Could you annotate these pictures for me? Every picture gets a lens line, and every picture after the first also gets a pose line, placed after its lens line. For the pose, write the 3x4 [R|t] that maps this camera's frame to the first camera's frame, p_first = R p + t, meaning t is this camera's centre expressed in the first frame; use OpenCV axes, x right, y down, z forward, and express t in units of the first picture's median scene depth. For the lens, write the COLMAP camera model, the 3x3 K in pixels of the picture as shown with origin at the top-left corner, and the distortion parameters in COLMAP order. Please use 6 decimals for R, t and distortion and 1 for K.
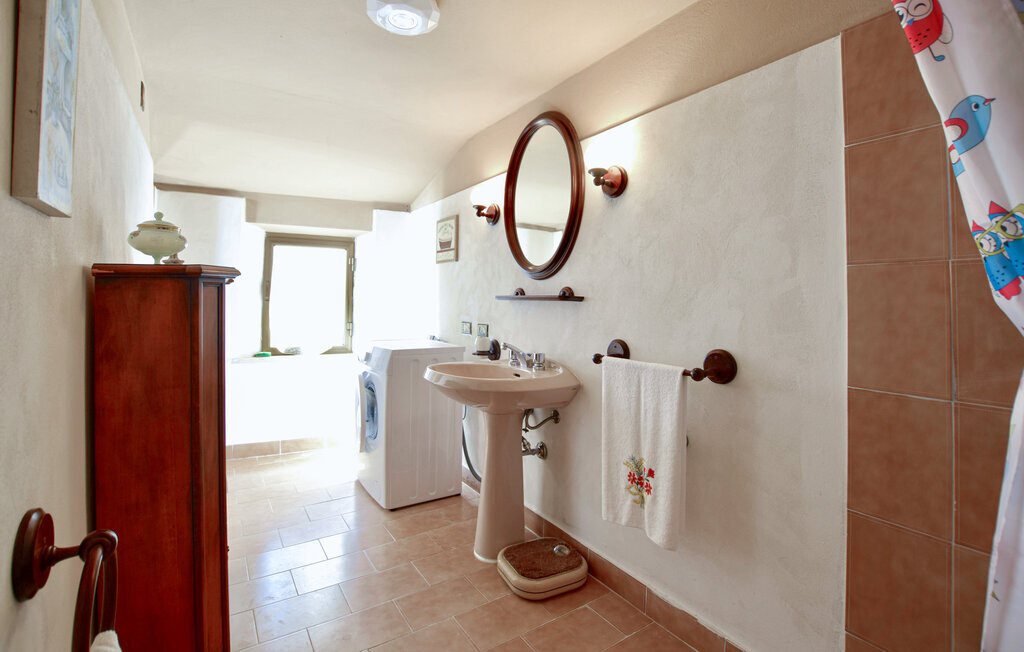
lens RADIAL K [[449.9, 0, 509.5], [0, 449.9, 312.1], [0, 0, 1]] dist [-0.031668, -0.000061]
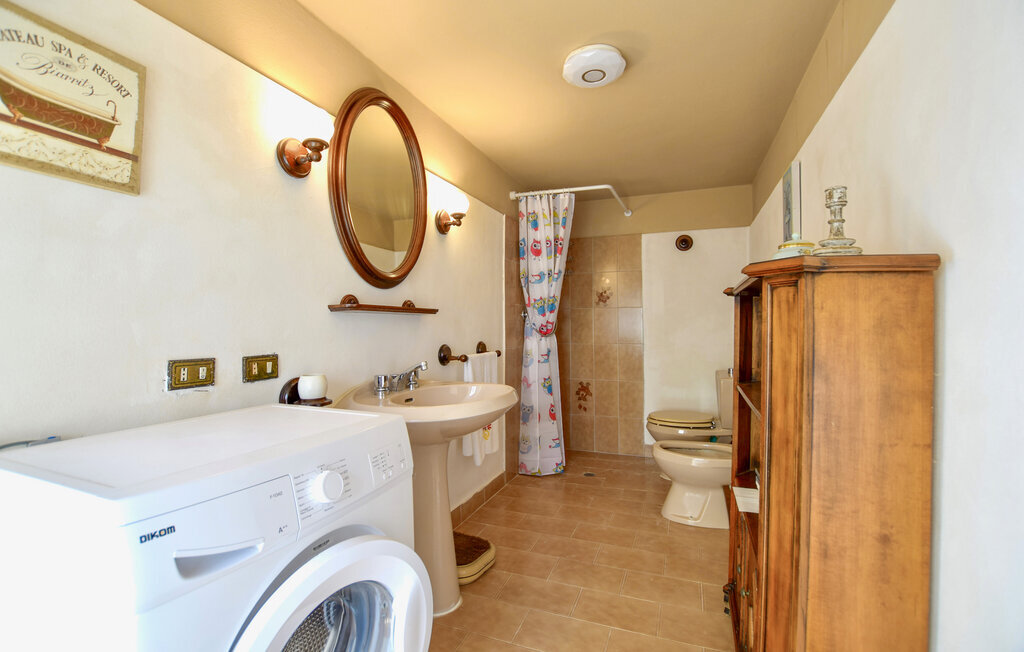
lens RADIAL K [[449.9, 0, 509.5], [0, 449.9, 312.1], [0, 0, 1]] dist [-0.031668, -0.000061]
pose [[-0.561536, -0.004354, 0.827441, -0.813491], [-0.001940, 0.999990, 0.003946, -0.031474], [-0.827450, 0.000610, -0.561539, 1.346541]]
